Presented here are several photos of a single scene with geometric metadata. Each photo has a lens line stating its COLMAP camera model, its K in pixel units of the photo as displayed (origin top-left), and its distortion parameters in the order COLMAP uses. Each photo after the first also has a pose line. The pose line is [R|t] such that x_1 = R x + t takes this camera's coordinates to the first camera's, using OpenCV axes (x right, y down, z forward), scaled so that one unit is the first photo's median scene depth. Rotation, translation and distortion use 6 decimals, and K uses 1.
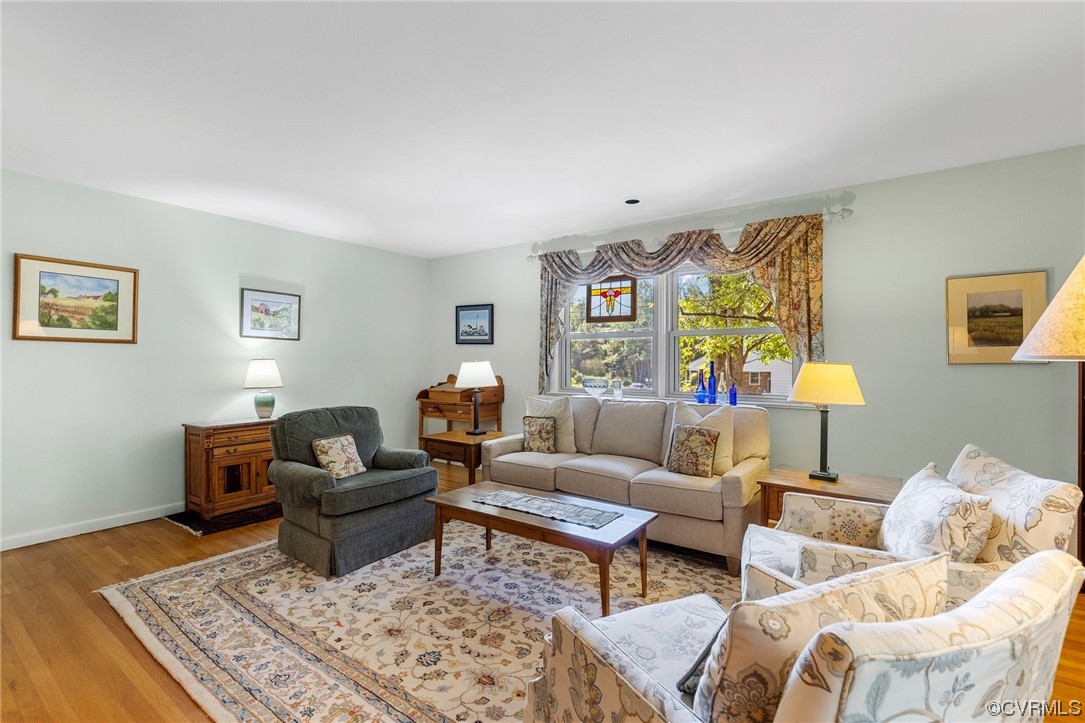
lens RADIAL K [[491.1, 0, 556.4], [0, 491.1, 362.8], [0, 0, 1]] dist [0.009461, -0.001263]
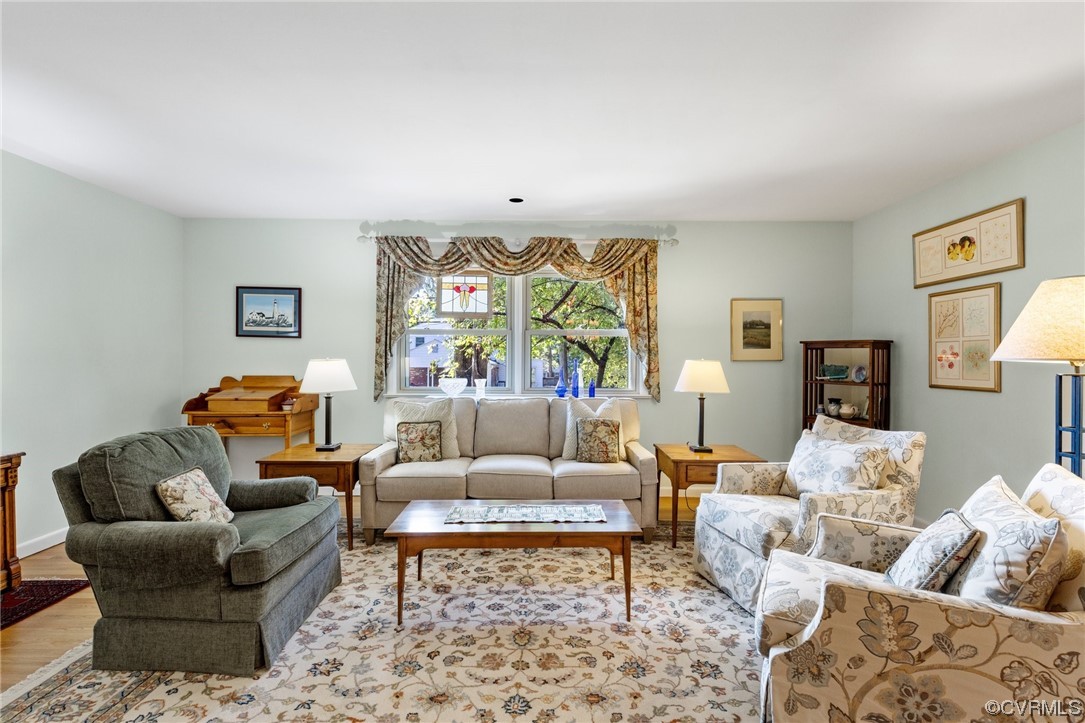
lens RADIAL K [[491.1, 0, 556.4], [0, 491.1, 362.8], [0, 0, 1]] dist [0.009461, -0.001263]
pose [[0.810050, -0.006111, 0.586329, -0.382464], [0.001990, 0.999969, 0.007674, -0.003649], [-0.586358, -0.005050, 0.810036, 0.142596]]
